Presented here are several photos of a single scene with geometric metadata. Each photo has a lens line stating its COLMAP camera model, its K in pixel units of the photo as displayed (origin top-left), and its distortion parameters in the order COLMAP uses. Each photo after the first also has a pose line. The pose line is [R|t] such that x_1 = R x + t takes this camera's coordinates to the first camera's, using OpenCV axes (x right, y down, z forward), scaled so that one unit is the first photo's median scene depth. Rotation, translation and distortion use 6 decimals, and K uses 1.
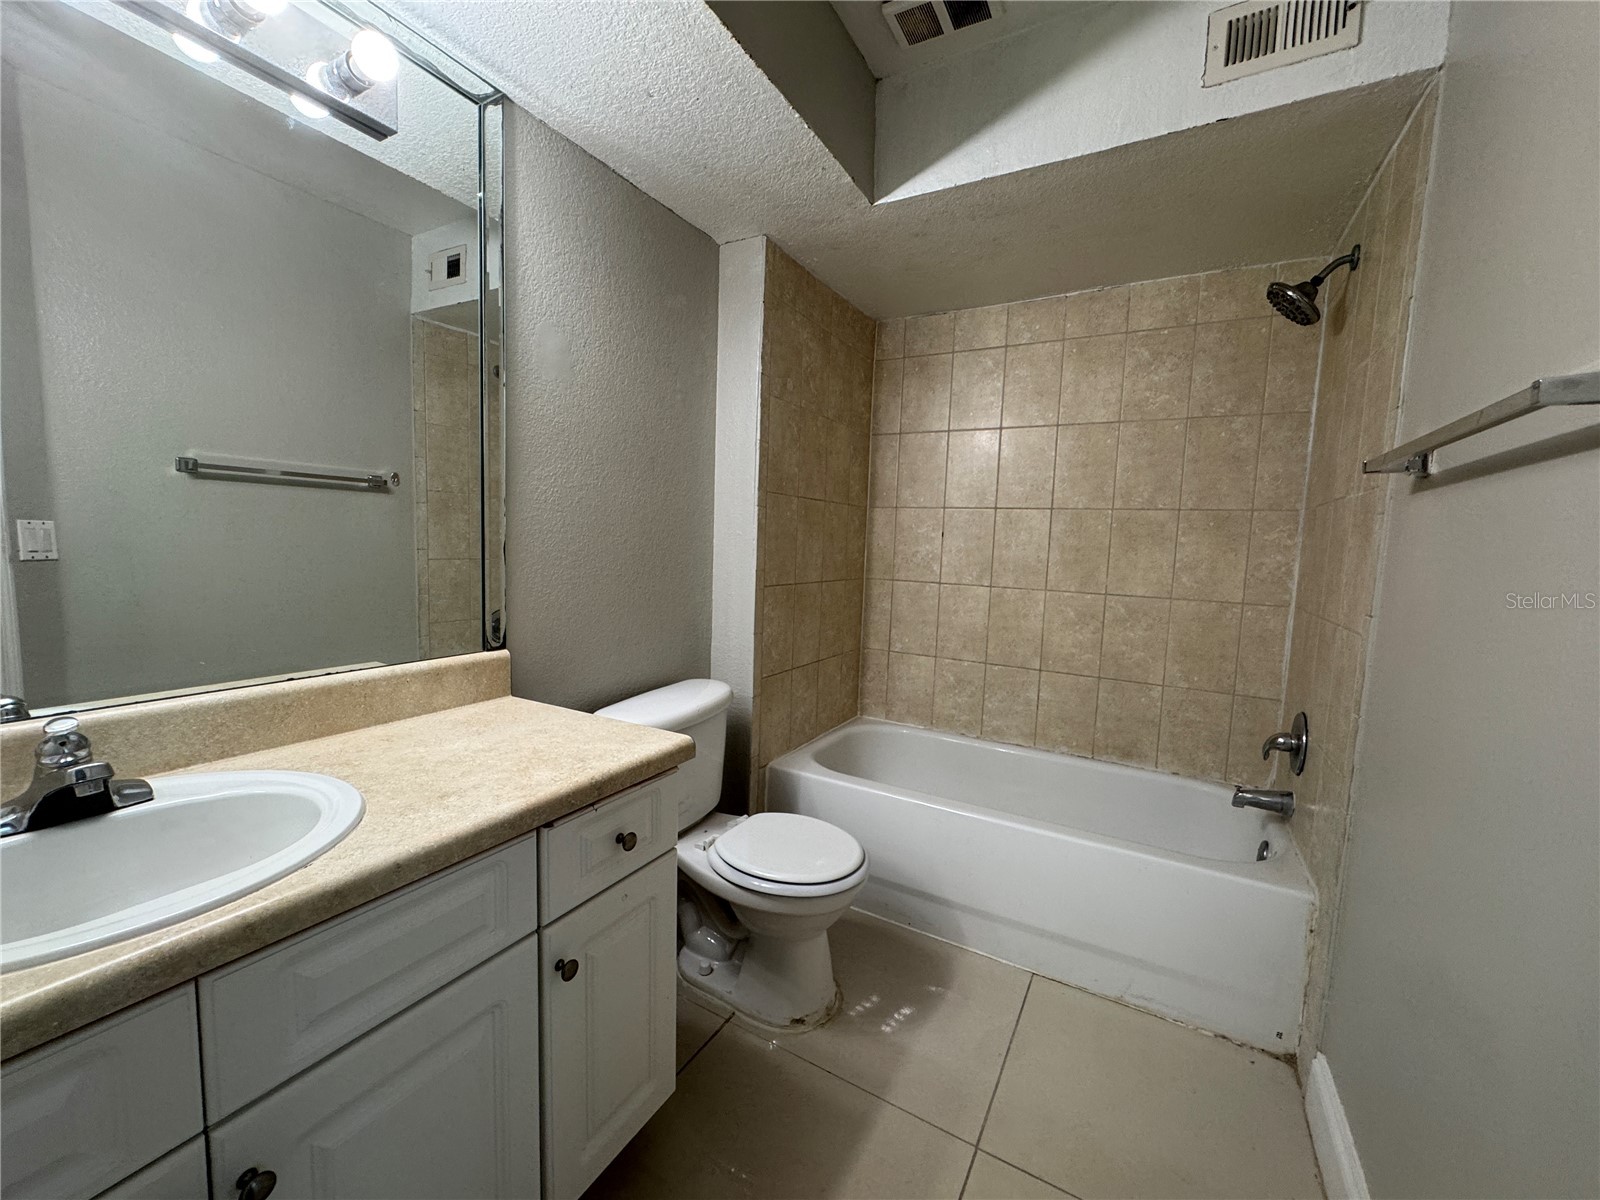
lens RADIAL K [[638.8, 0, 801.6], [0, 638.8, 598.4], [0, 0, 1]] dist [-0.000826, -0.000075]
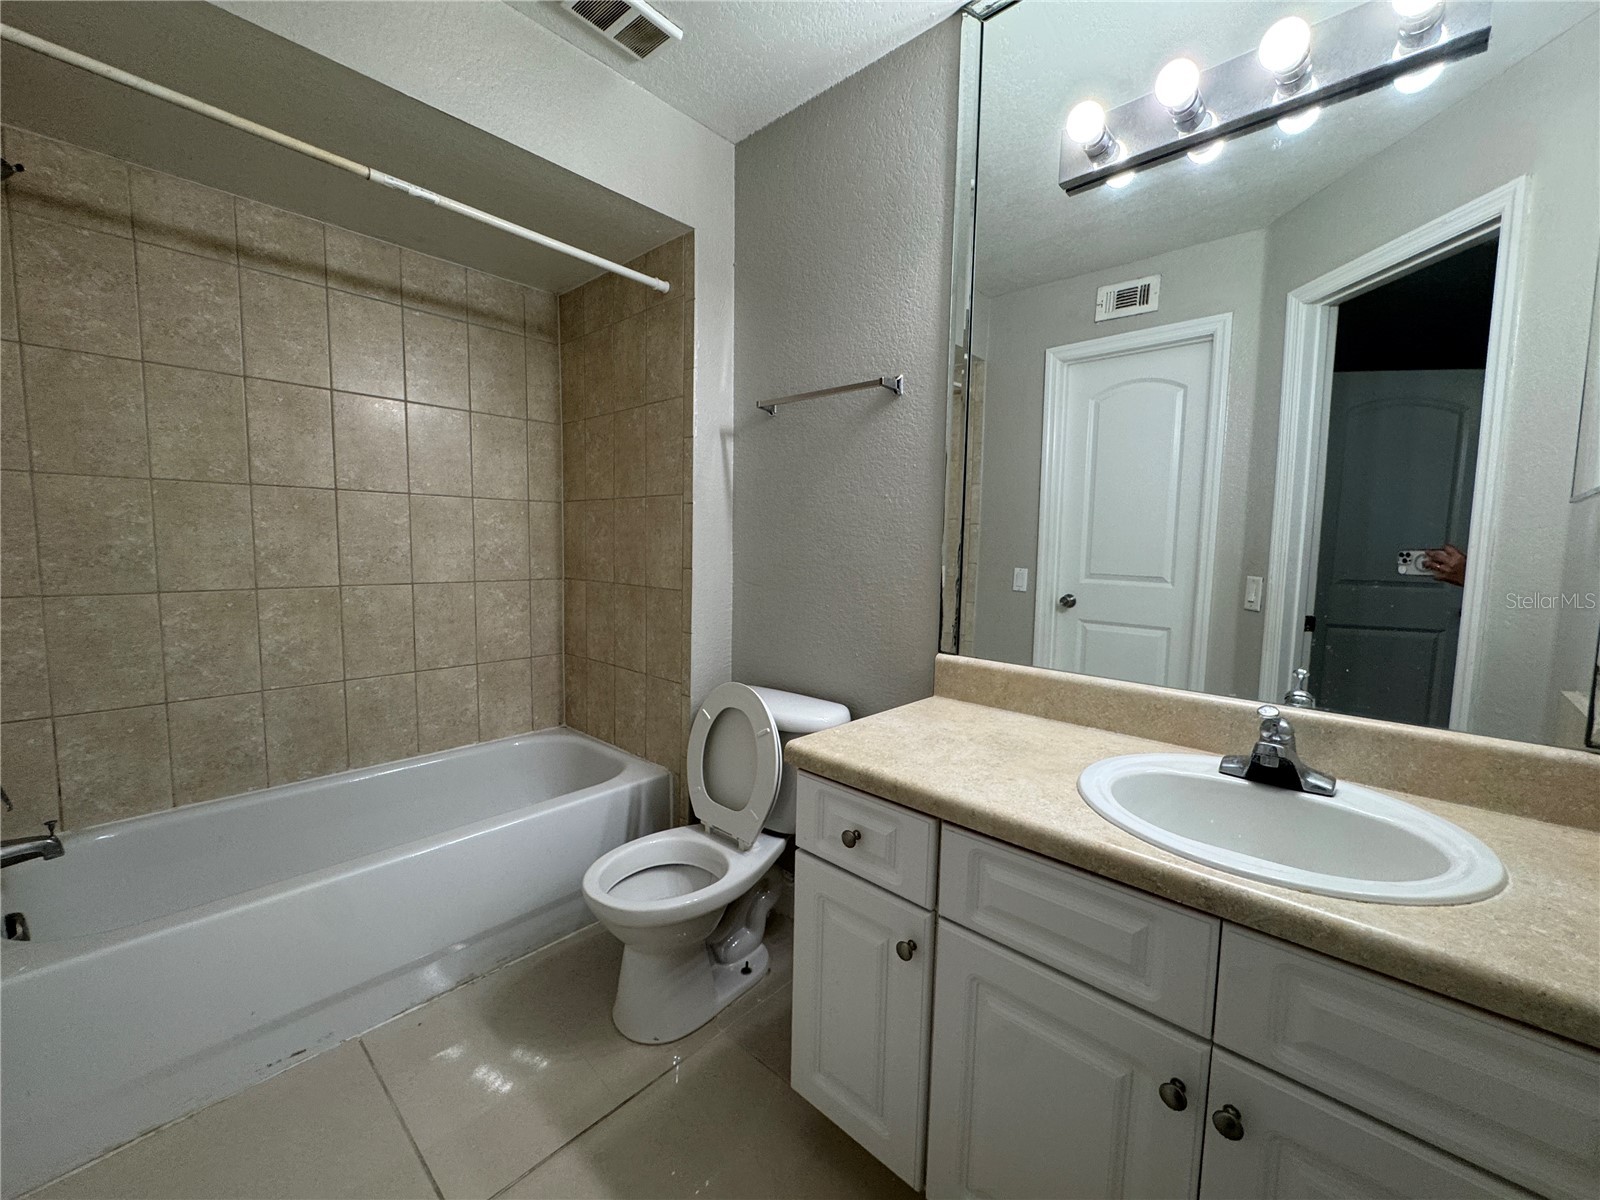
lens RADIAL K [[638.8, 0, 801.6], [0, 638.8, 598.4], [0, 0, 1]] dist [-0.000826, -0.000075]
pose [[-0.196218, 0.078032, -0.977450, 0.212763], [-0.112479, 0.988457, 0.101491, -0.031146], [0.974088, 0.129857, -0.185176, 0.291467]]
